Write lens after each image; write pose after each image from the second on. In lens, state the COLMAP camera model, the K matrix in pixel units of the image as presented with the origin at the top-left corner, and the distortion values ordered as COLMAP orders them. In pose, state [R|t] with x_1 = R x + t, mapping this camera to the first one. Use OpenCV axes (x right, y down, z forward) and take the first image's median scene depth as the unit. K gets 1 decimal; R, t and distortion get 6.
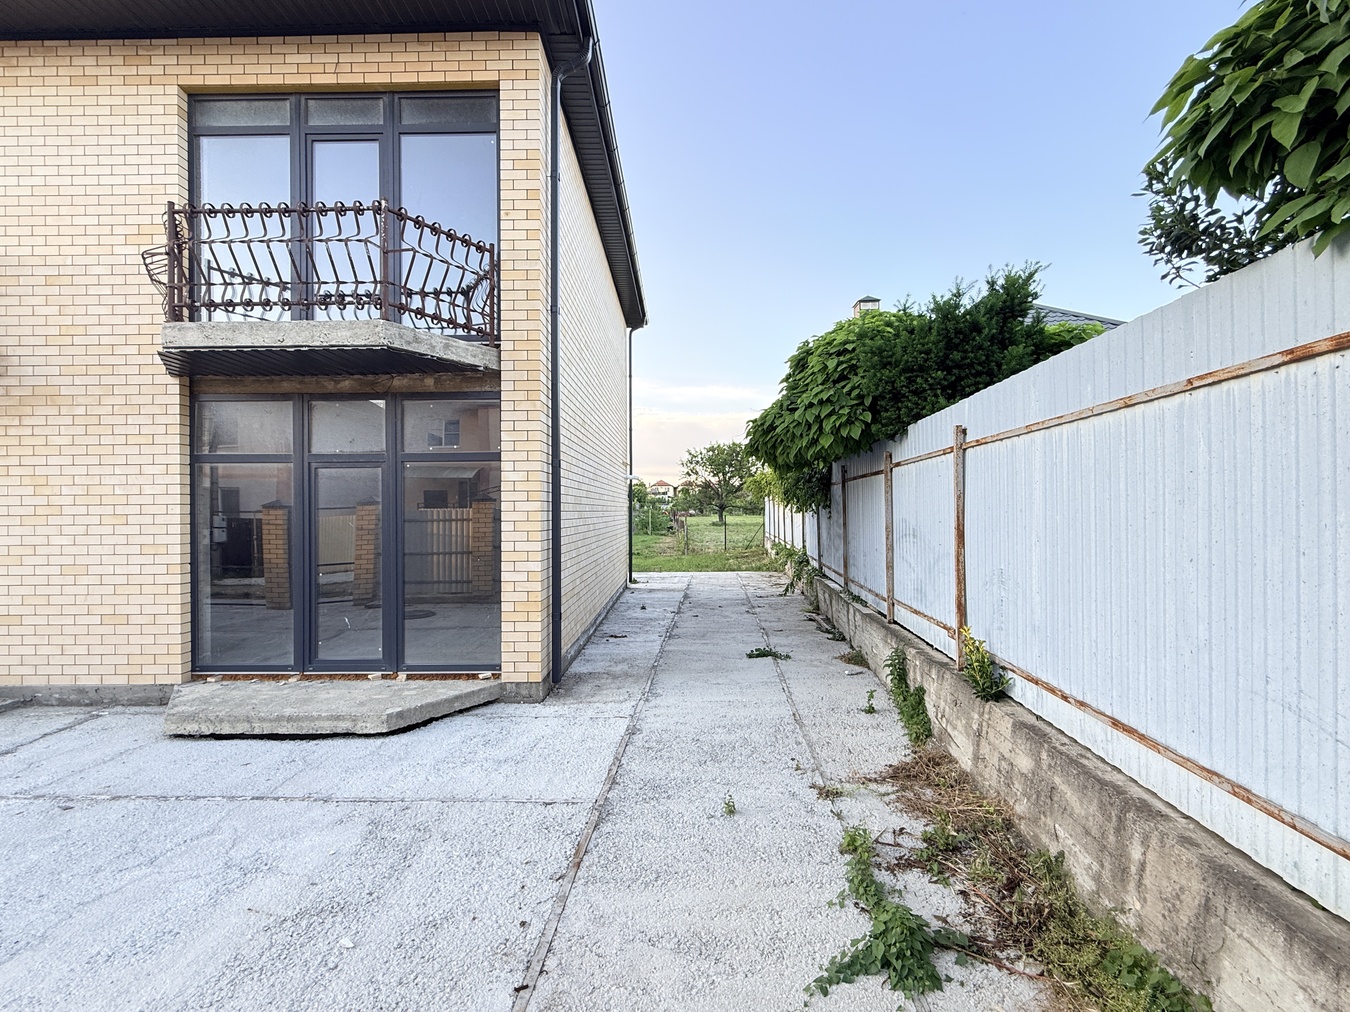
lens RADIAL K [[600.2, 0, 686.4], [0, 600.2, 509.8], [0, 0, 1]] dist [0.000164, -0.000366]
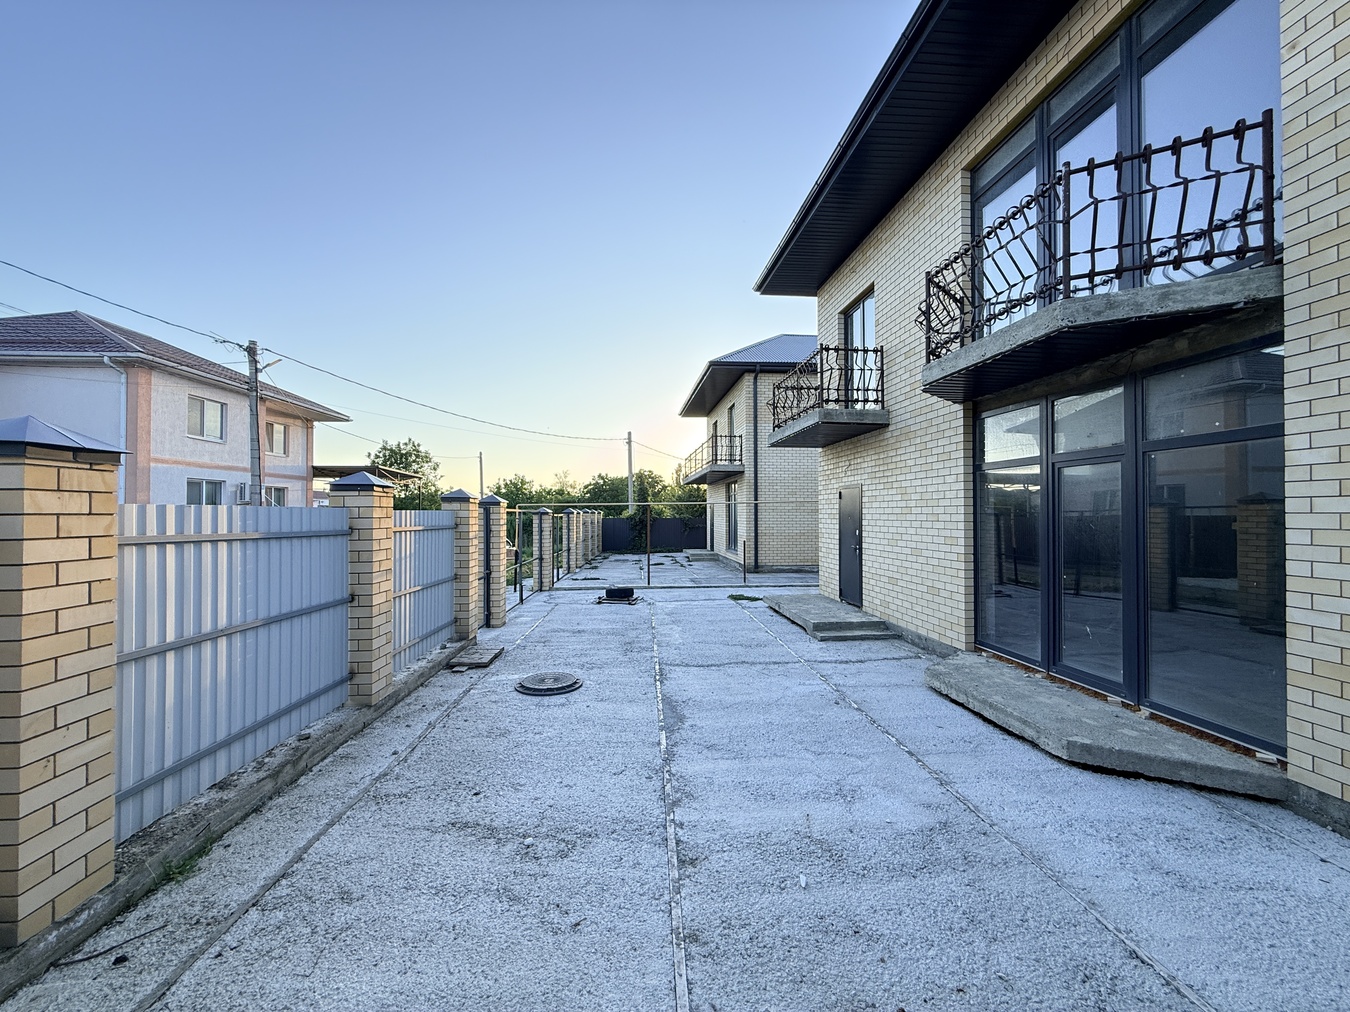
lens RADIAL K [[538.1, 0, 666.7], [0, 538.1, 507.4], [0, 0, 1]] dist [0.001276, -0.000447]
pose [[0.098742, -0.004116, -0.995105, 0.202044], [0.001504, 0.999991, -0.003987, -0.002224], [0.995112, -0.001103, 0.098747, 0.278464]]
